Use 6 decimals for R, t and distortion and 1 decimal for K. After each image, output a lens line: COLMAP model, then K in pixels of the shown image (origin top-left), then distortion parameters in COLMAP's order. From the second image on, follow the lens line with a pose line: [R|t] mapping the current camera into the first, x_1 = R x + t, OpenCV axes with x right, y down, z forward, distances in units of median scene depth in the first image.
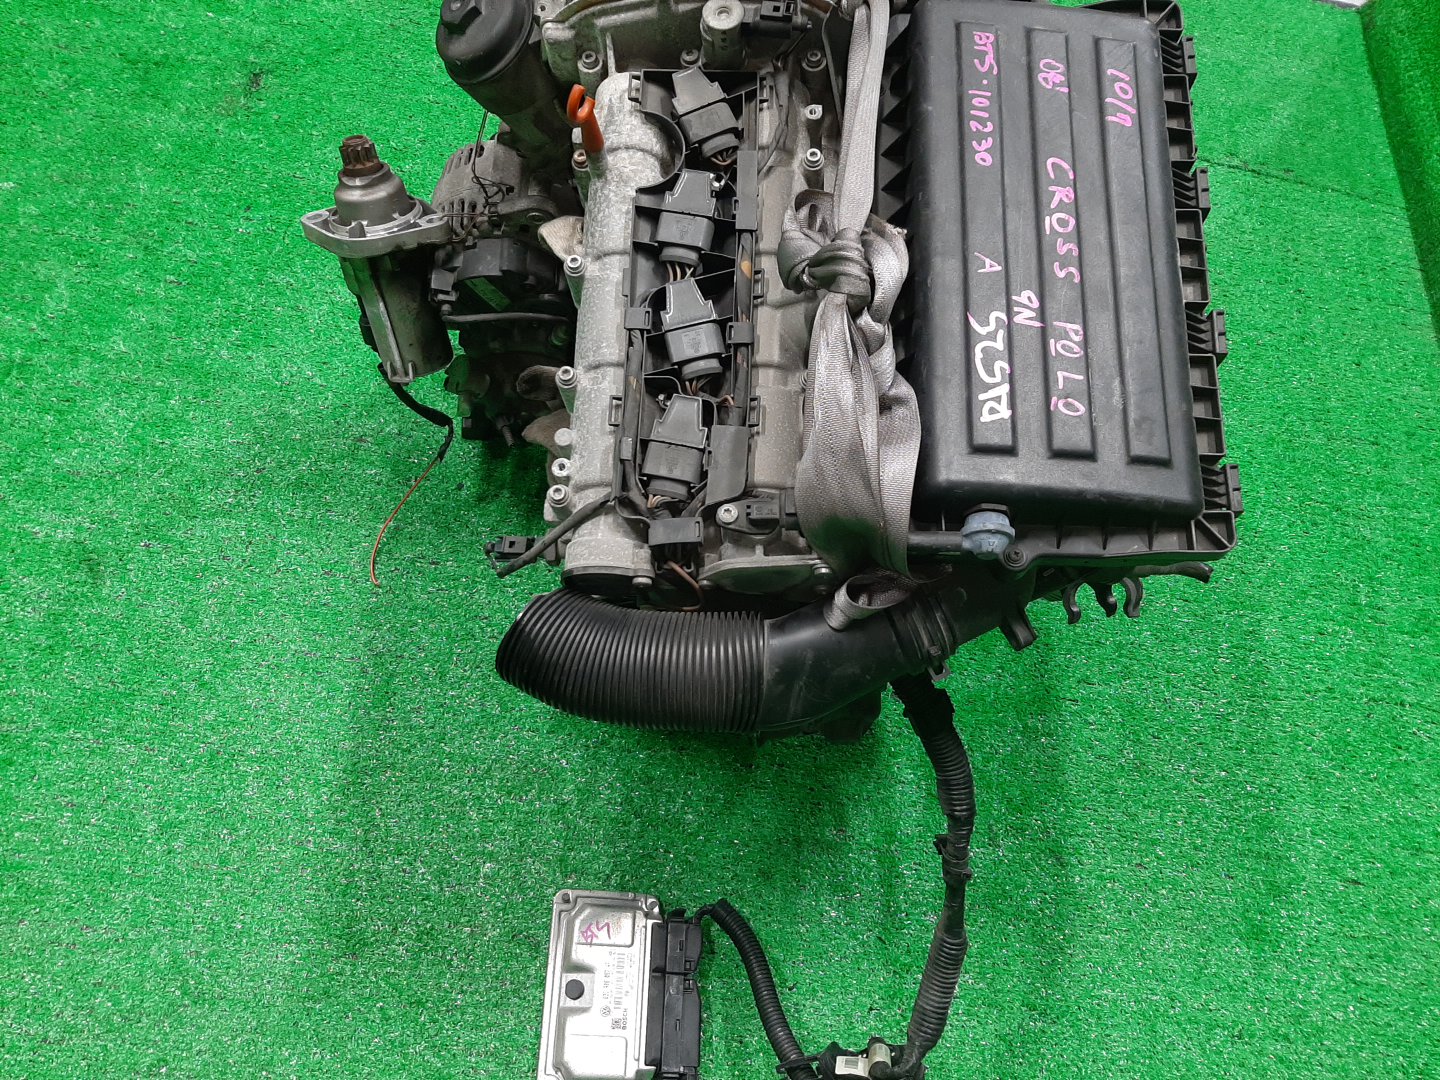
lens RADIAL K [[1132.6, 0, 745.2], [0, 1132.6, 538.9], [0, 0, 1]] dist [0.069628, -0.124364]
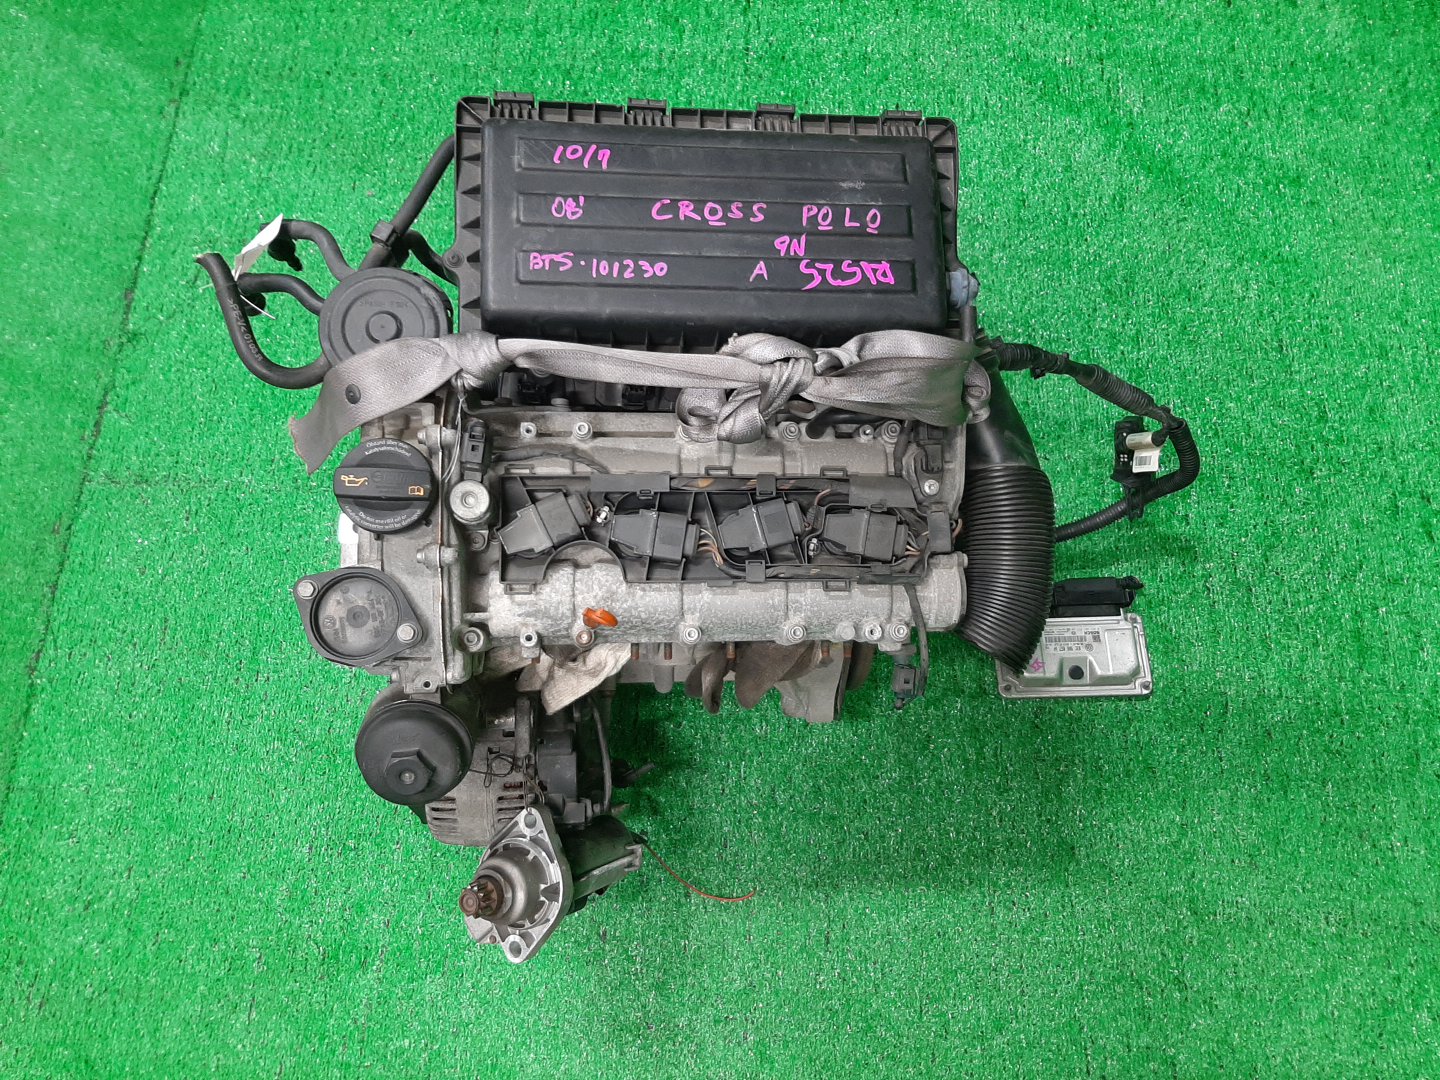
lens RADIAL K [[1132.6, 0, 745.2], [0, 1132.6, 538.9], [0, 0, 1]] dist [0.069628, -0.124364]
pose [[-0.047367, -0.989328, 0.137791, -0.230959], [0.909804, 0.014212, 0.414794, -0.718623], [-0.412325, 0.145010, 0.899422, -0.061992]]
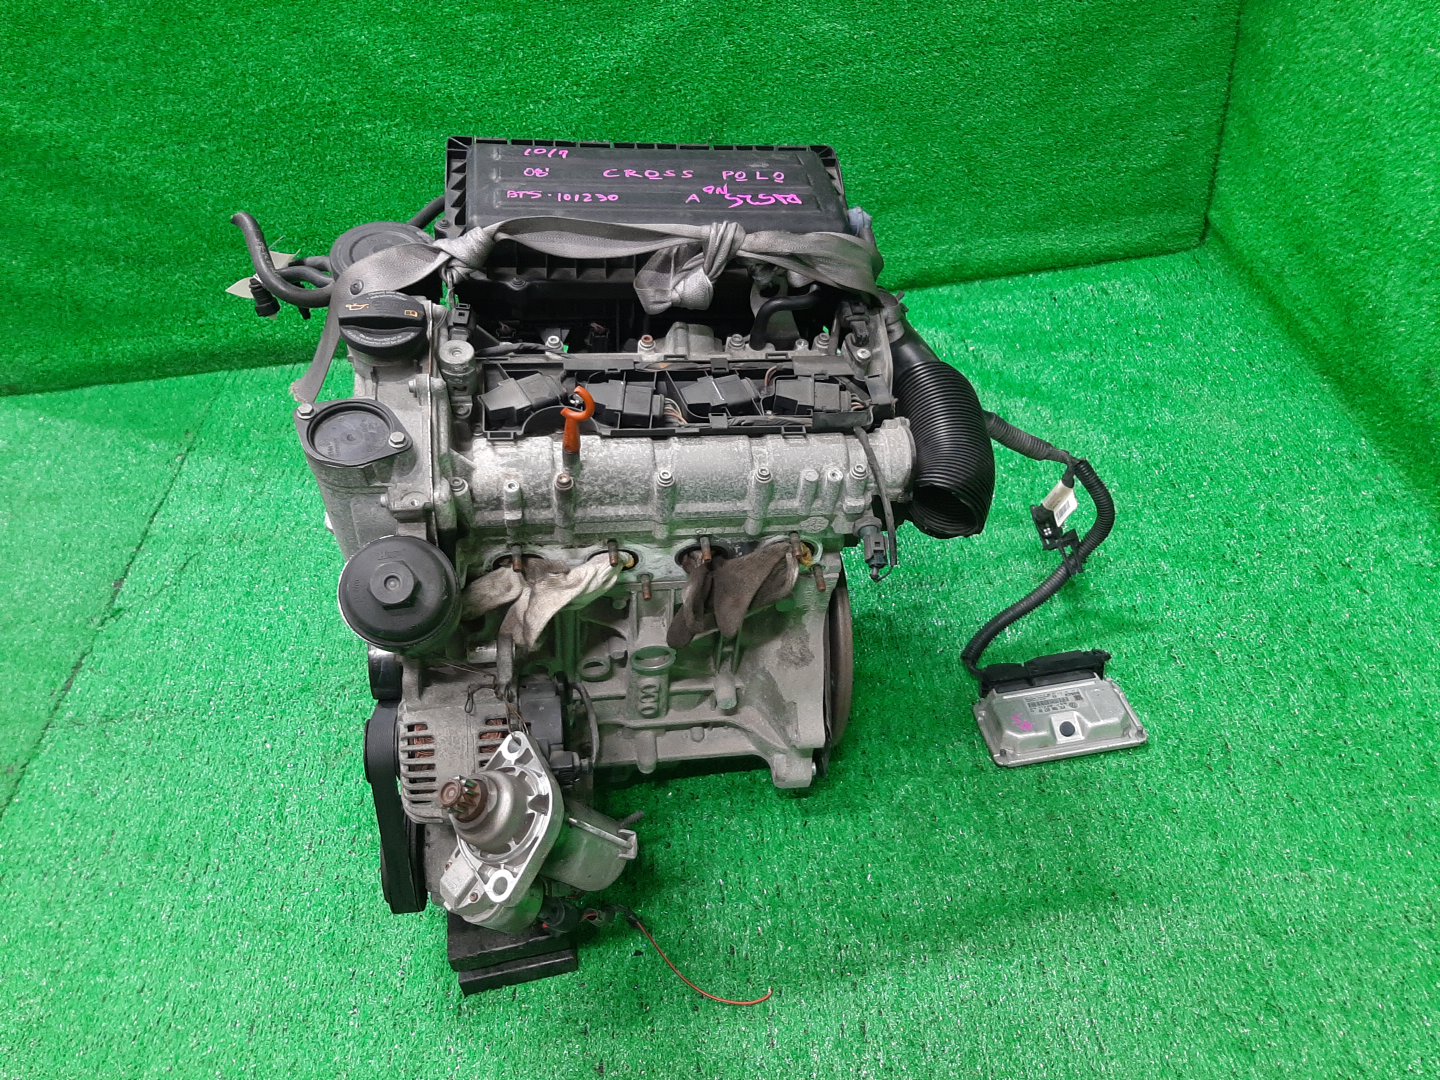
lens RADIAL K [[1132.6, 0, 745.2], [0, 1132.6, 538.9], [0, 0, 1]] dist [0.069628, -0.124364]
pose [[-0.170830, -0.764935, 0.621041, -1.042365], [0.902931, 0.130749, 0.409413, -0.702443], [-0.394375, 0.630697, 0.668348, 0.218297]]
